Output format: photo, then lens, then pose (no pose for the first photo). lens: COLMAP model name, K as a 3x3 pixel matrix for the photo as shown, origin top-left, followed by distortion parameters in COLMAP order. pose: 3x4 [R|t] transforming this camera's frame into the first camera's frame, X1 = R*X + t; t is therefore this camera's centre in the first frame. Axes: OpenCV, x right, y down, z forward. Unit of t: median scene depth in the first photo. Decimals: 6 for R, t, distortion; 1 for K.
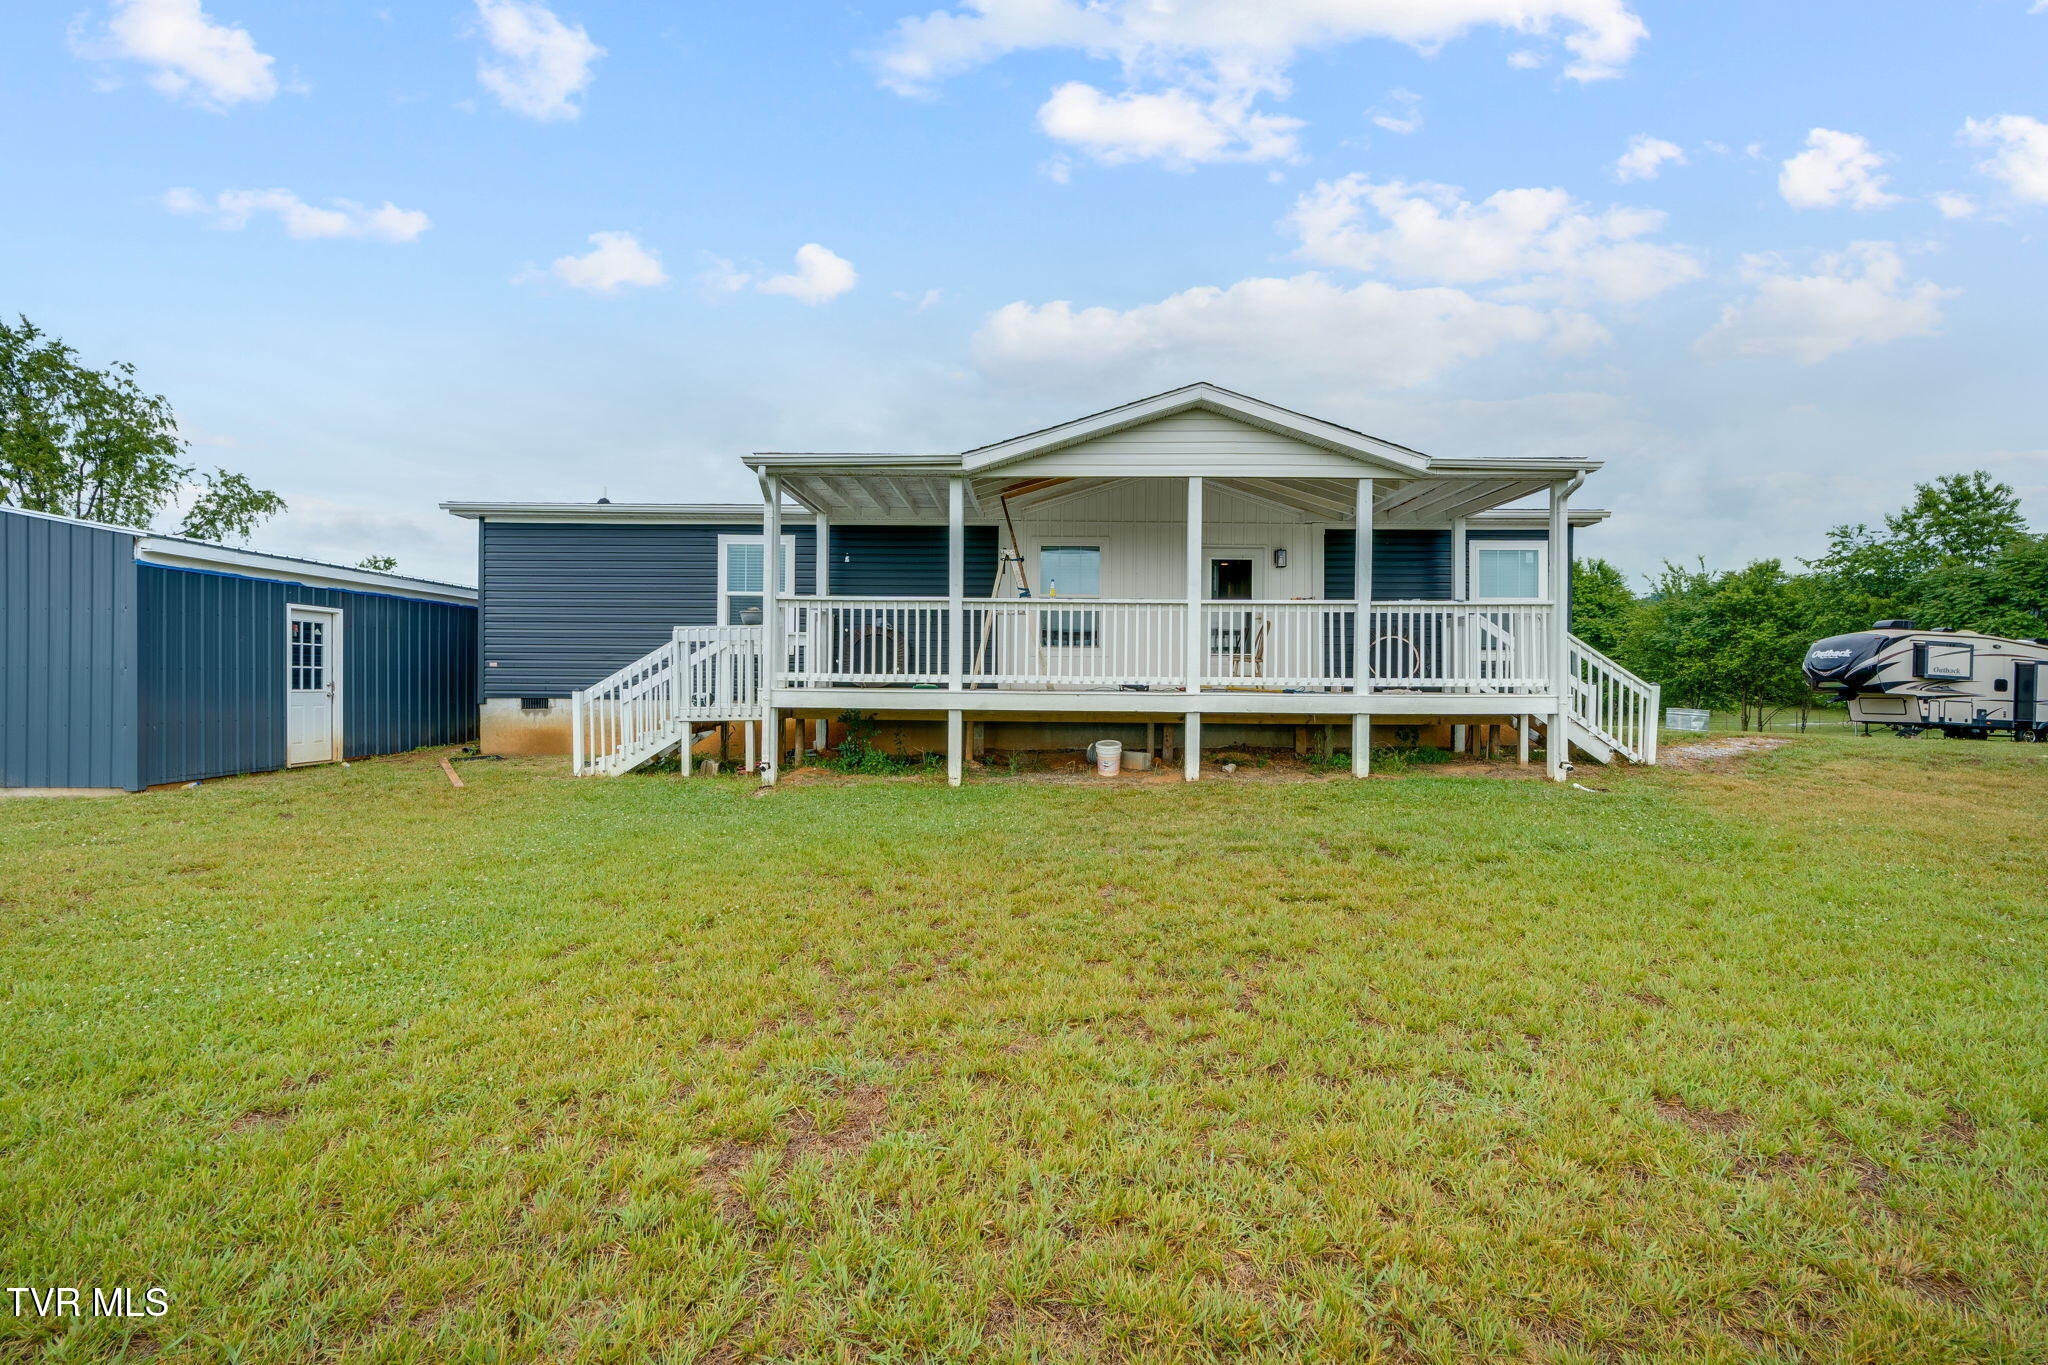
lens RADIAL K [[881.9, 0, 1024.9], [0, 881.9, 691.3], [0, 0, 1]] dist [-0.001008, -0.000302]
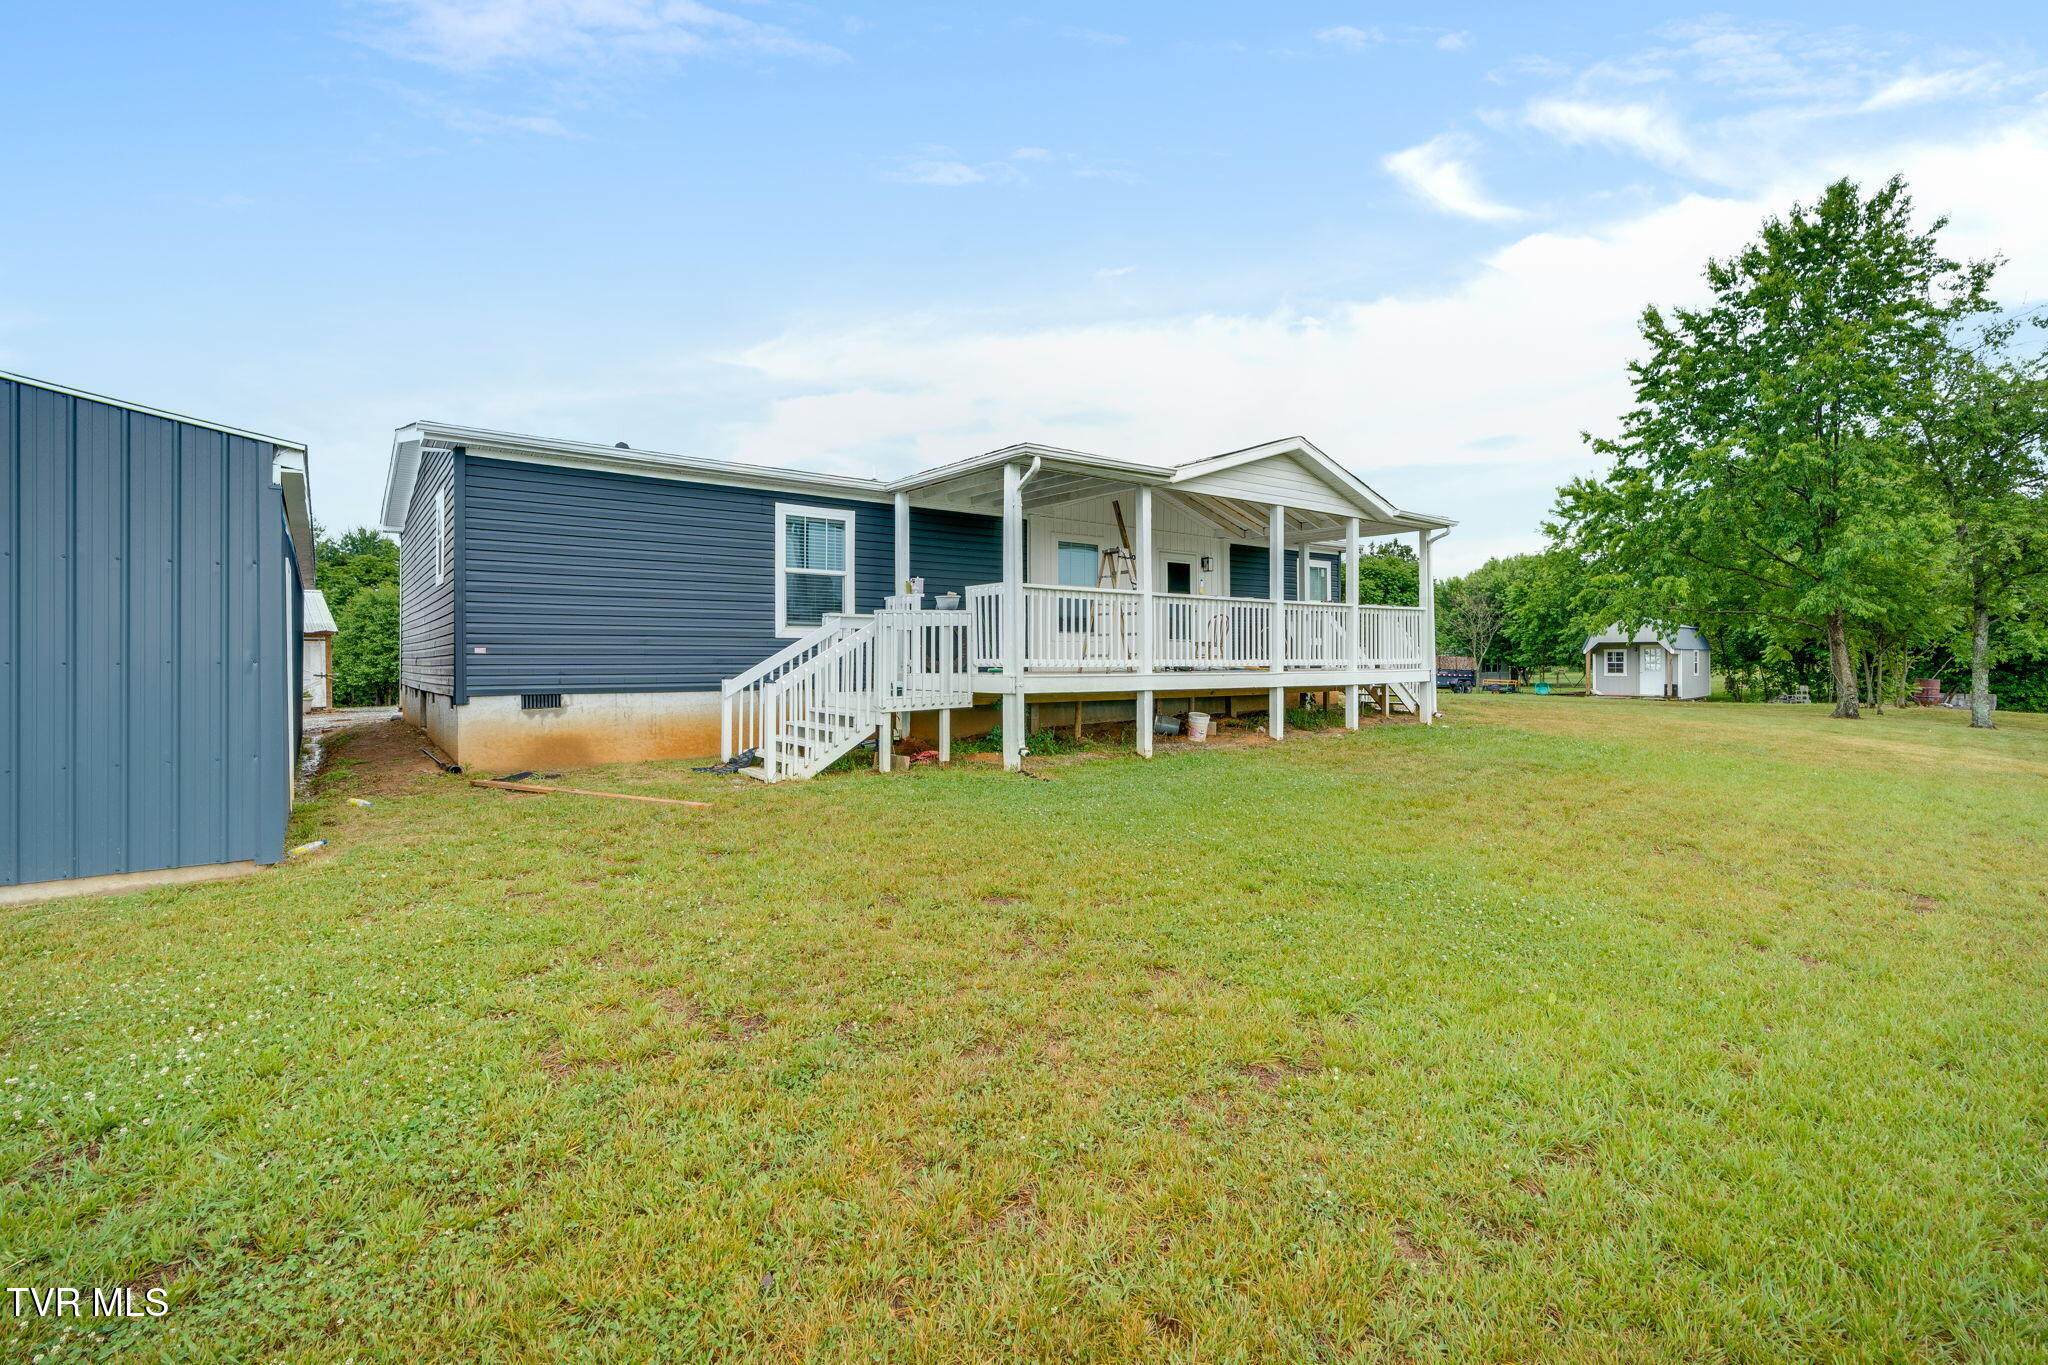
lens RADIAL K [[910.8, 0, 1030.7], [0, 910.8, 658.7], [0, 0, 1]] dist [-0.000660, 0.000097]
pose [[0.794118, -0.008189, 0.607708, -0.718362], [0.017121, 0.999814, -0.008900, -0.009167], [-0.607522, 0.017473, 0.794111, 0.127719]]
